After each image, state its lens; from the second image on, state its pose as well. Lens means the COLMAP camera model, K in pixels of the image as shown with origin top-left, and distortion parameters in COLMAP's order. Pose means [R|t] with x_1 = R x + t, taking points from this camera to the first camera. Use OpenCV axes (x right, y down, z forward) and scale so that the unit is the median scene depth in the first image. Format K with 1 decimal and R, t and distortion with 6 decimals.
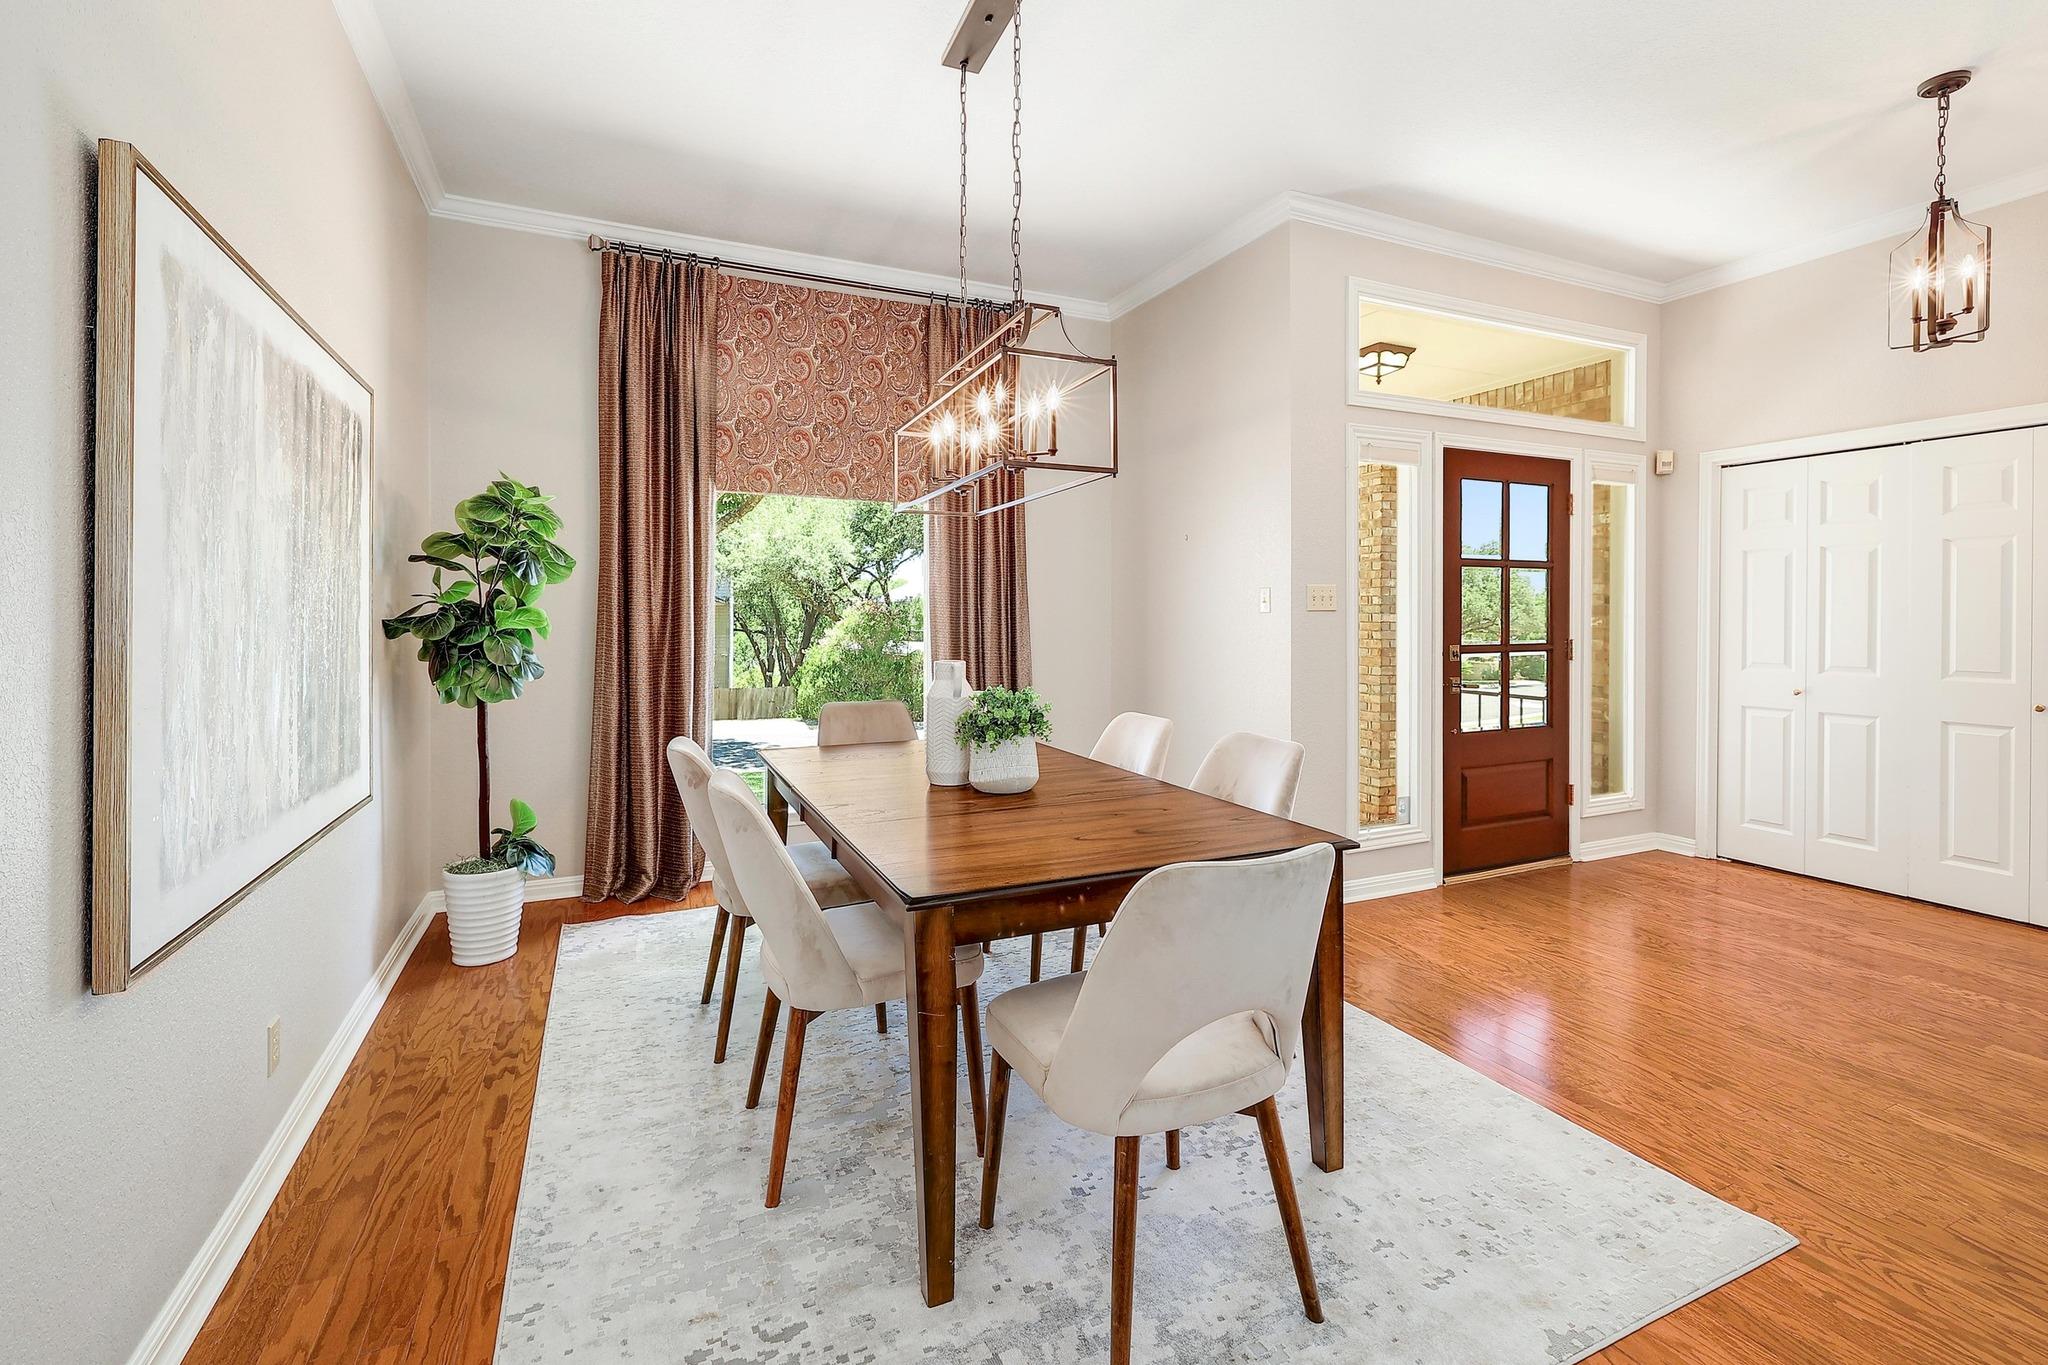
lens RADIAL K [[896.7, 0, 1012.7], [0, 896.7, 616.1], [0, 0, 1]] dist [-0.003246, 0.000093]
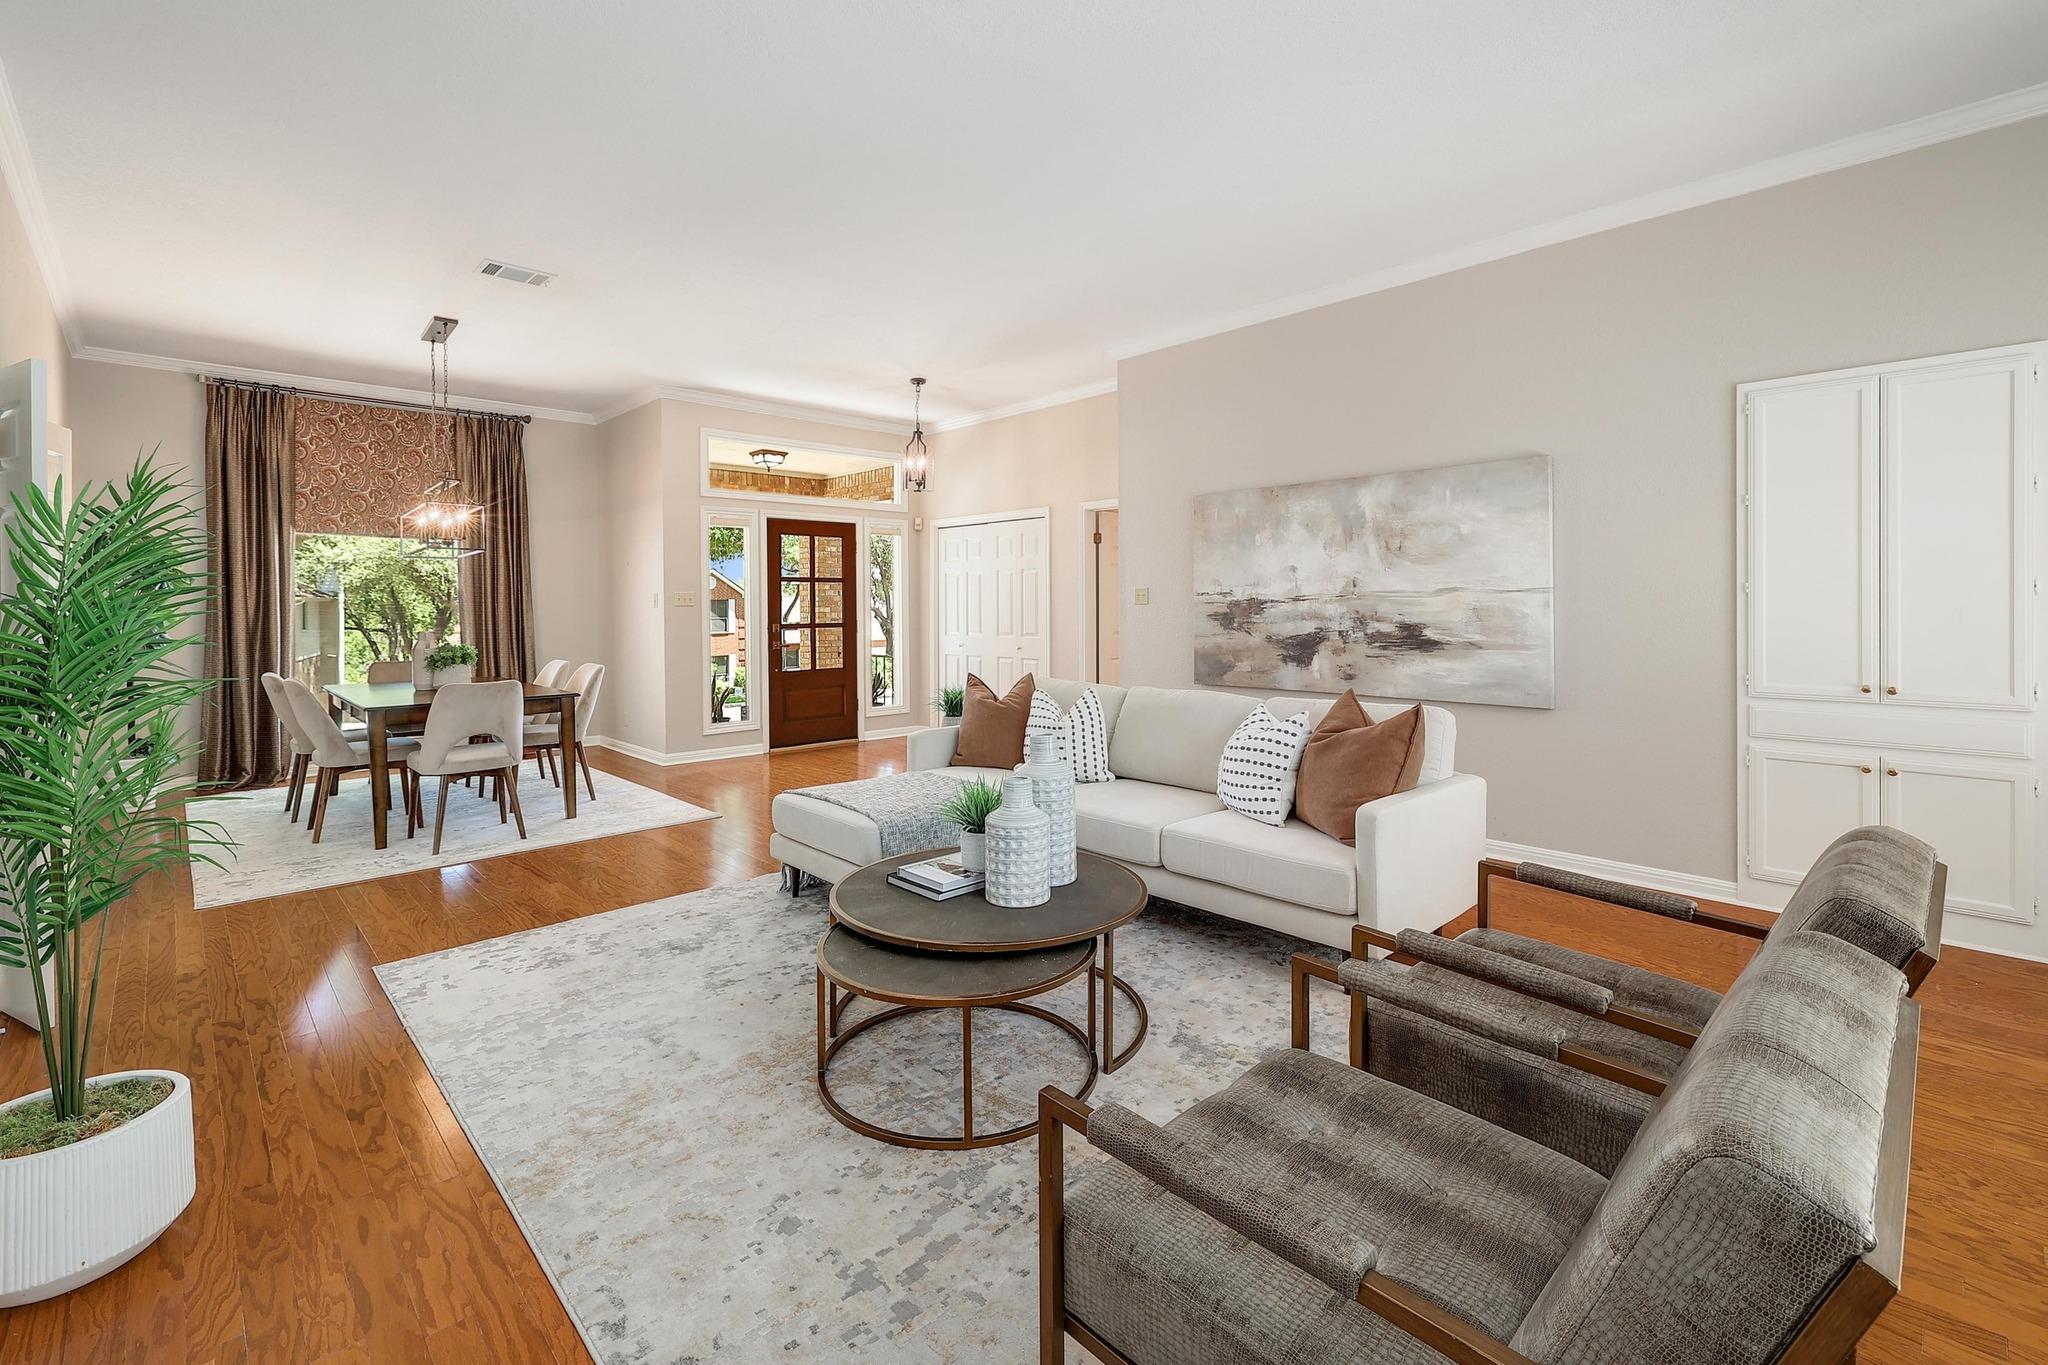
lens RADIAL K [[896.7, 0, 1018.2], [0, 896.7, 617.8], [0, 0, 1]] dist [-0.003246, 0.000093]
pose [[0.943059, -0.009035, 0.332504, 0.341098], [0.006200, 0.999935, 0.009586, 0.004231], [-0.332569, -0.006978, 0.943053, -0.904740]]
